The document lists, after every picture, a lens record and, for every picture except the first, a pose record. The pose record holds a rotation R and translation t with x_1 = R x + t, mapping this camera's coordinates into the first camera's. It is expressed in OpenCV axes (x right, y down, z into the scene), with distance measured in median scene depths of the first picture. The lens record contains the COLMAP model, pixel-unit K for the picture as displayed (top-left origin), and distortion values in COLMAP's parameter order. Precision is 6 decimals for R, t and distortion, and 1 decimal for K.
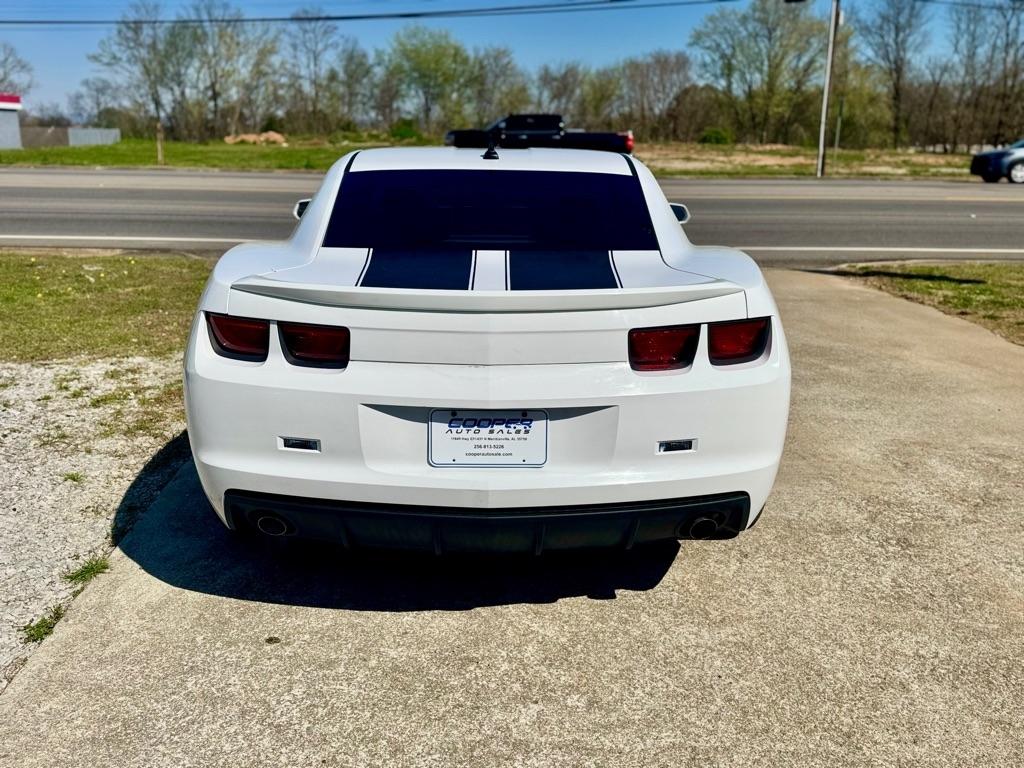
lens RADIAL K [[911.9, 0, 511.7], [0, 911.9, 375.8], [0, 0, 1]] dist [0.117291, -0.194516]
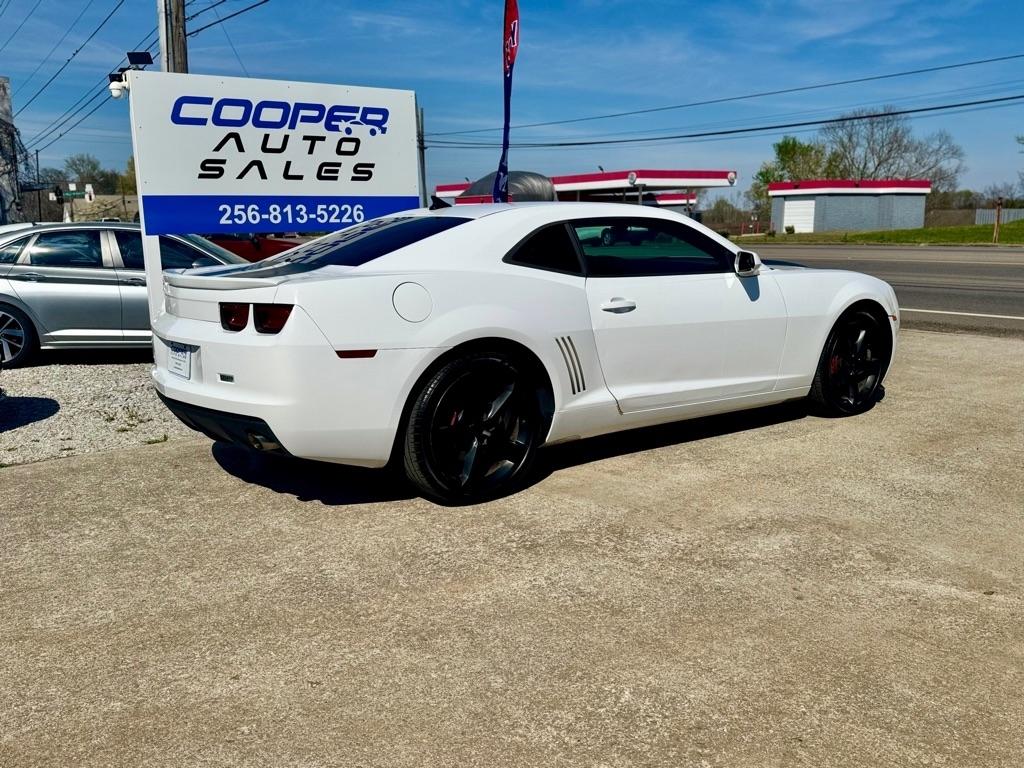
lens RADIAL K [[911.9, 0, 521.3], [0, 911.9, 391.7], [0, 0, 1]] dist [0.117291, -0.194516]
pose [[0.591468, 0.127782, -0.796139, 1.393526], [-0.182237, 0.983000, 0.022386, -0.022917], [0.785465, 0.131846, 0.604699, 0.351299]]
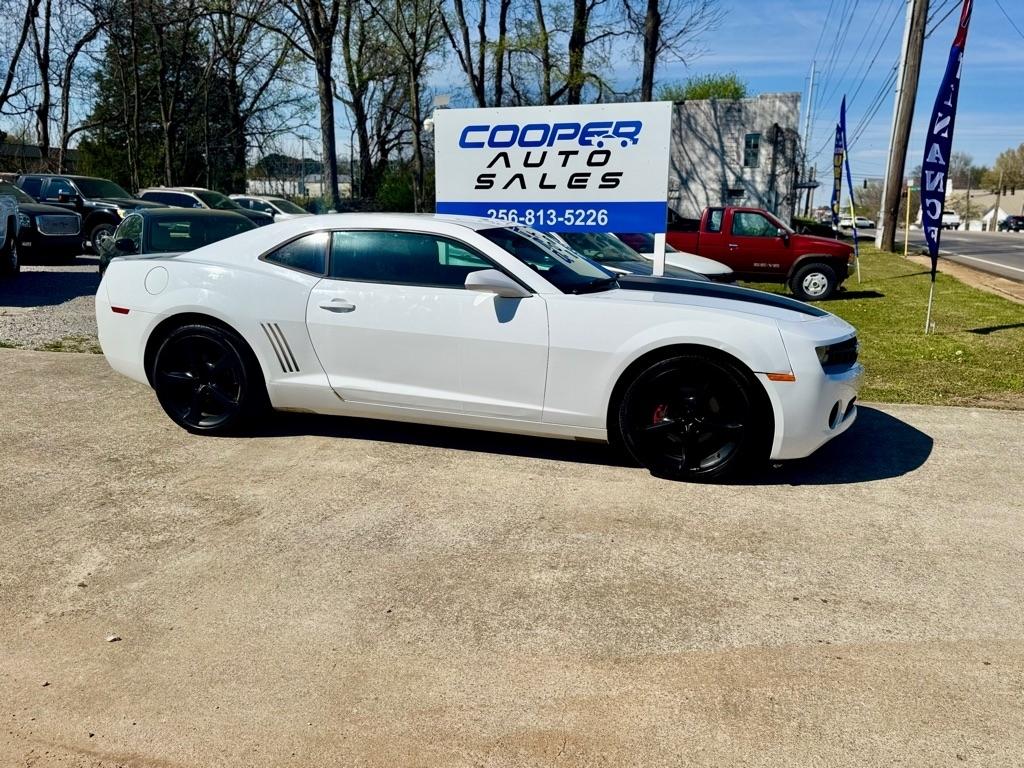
lens RADIAL K [[818.2, 0, 513.3], [0, 818.2, 399.2], [0, 0, 1]] dist [0.090319, -0.135198]
pose [[-0.294349, 0.195385, -0.935512, 1.667336], [-0.255352, 0.927212, 0.273996, -0.511373], [0.920953, 0.319535, -0.223032, 2.098239]]
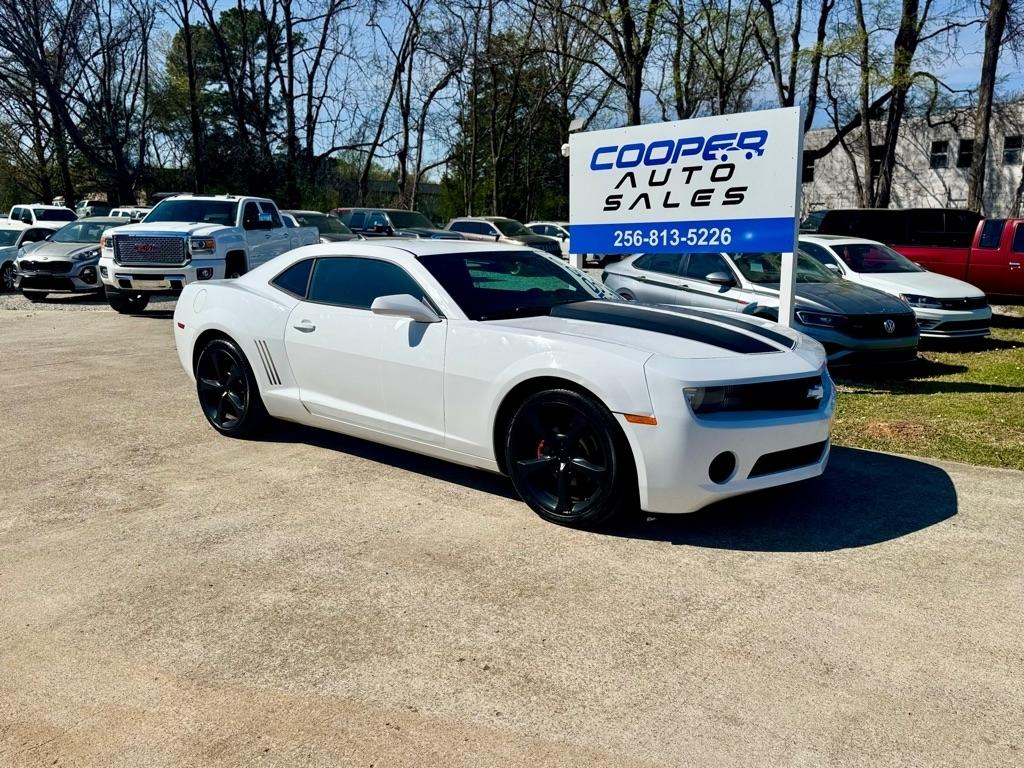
lens RADIAL K [[818.2, 0, 502.8], [0, 818.2, 395.0], [0, 0, 1]] dist [0.090319, -0.135198]
pose [[-0.663125, 0.139865, -0.735325, 1.266524], [-0.185334, 0.921116, 0.342340, -0.691814], [0.725201, 0.363295, -0.584893, 2.735647]]
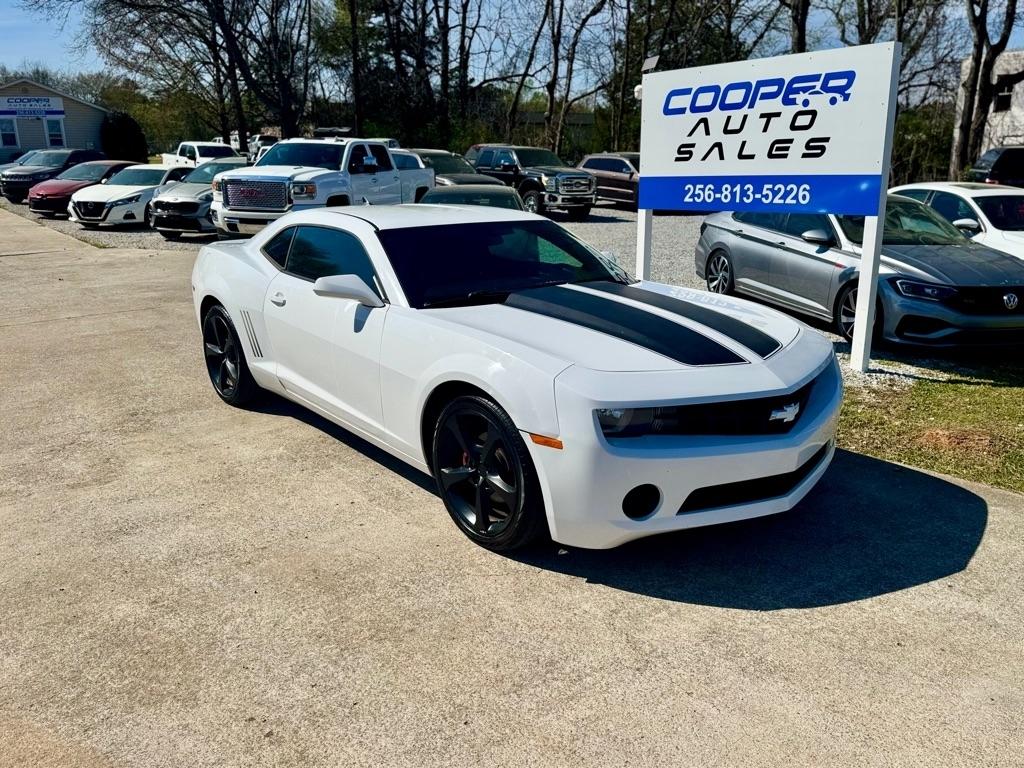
lens RADIAL K [[818.2, 0, 502.8], [0, 818.2, 386.1], [0, 0, 1]] dist [0.090319, -0.135198]
pose [[-0.796346, 0.152563, -0.585284, 0.892725], [-0.151593, 0.886436, 0.437323, -0.793243], [0.585536, 0.436985, -0.682782, 2.840231]]
